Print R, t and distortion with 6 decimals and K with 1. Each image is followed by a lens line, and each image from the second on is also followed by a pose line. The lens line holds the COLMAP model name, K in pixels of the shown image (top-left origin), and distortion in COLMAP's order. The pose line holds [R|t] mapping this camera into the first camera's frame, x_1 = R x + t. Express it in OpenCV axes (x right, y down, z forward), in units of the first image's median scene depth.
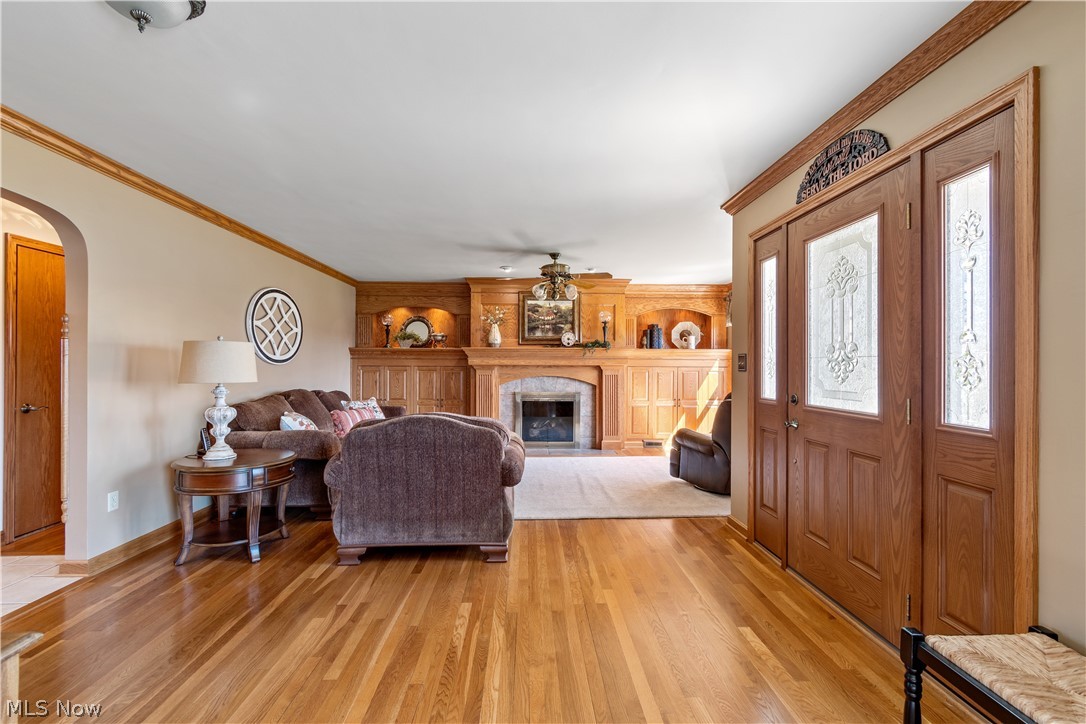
lens RADIAL K [[480.7, 0, 544.9], [0, 480.7, 362.6], [0, 0, 1]] dist [-0.000219, -0.001322]
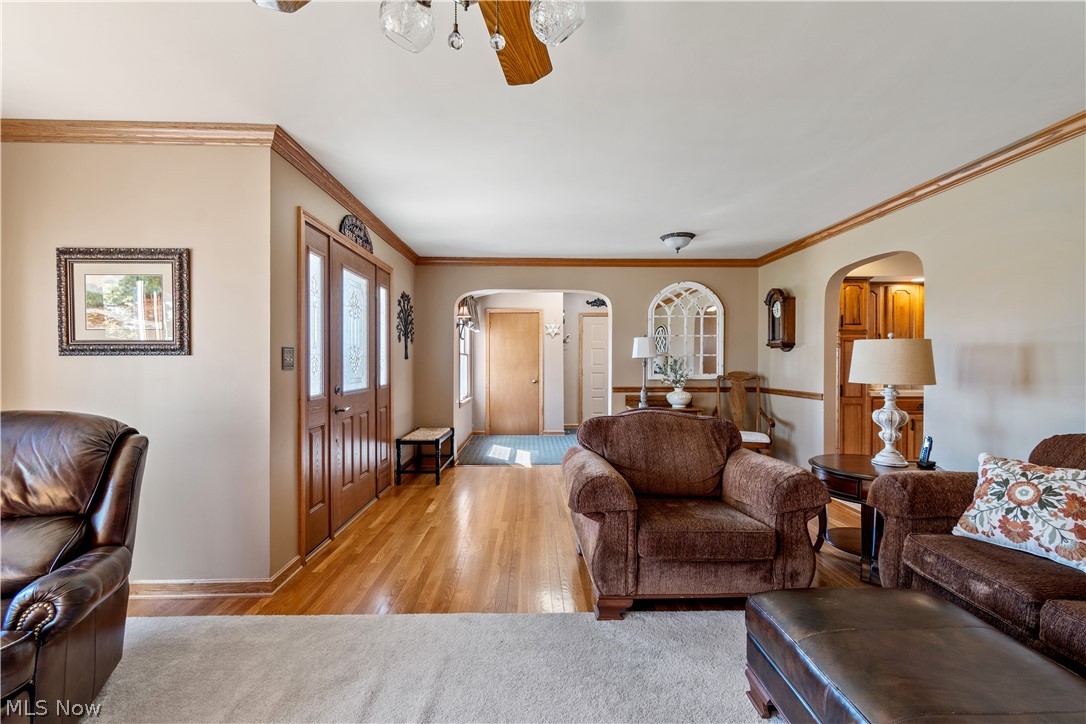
lens RADIAL K [[480.7, 0, 547.9], [0, 480.7, 362.7], [0, 0, 1]] dist [-0.000219, -0.001322]
pose [[-0.999810, -0.004544, 0.018960, -0.038504], [-0.004355, 0.999941, 0.009999, -0.008101], [-0.019005, 0.009915, -0.999770, 2.159017]]
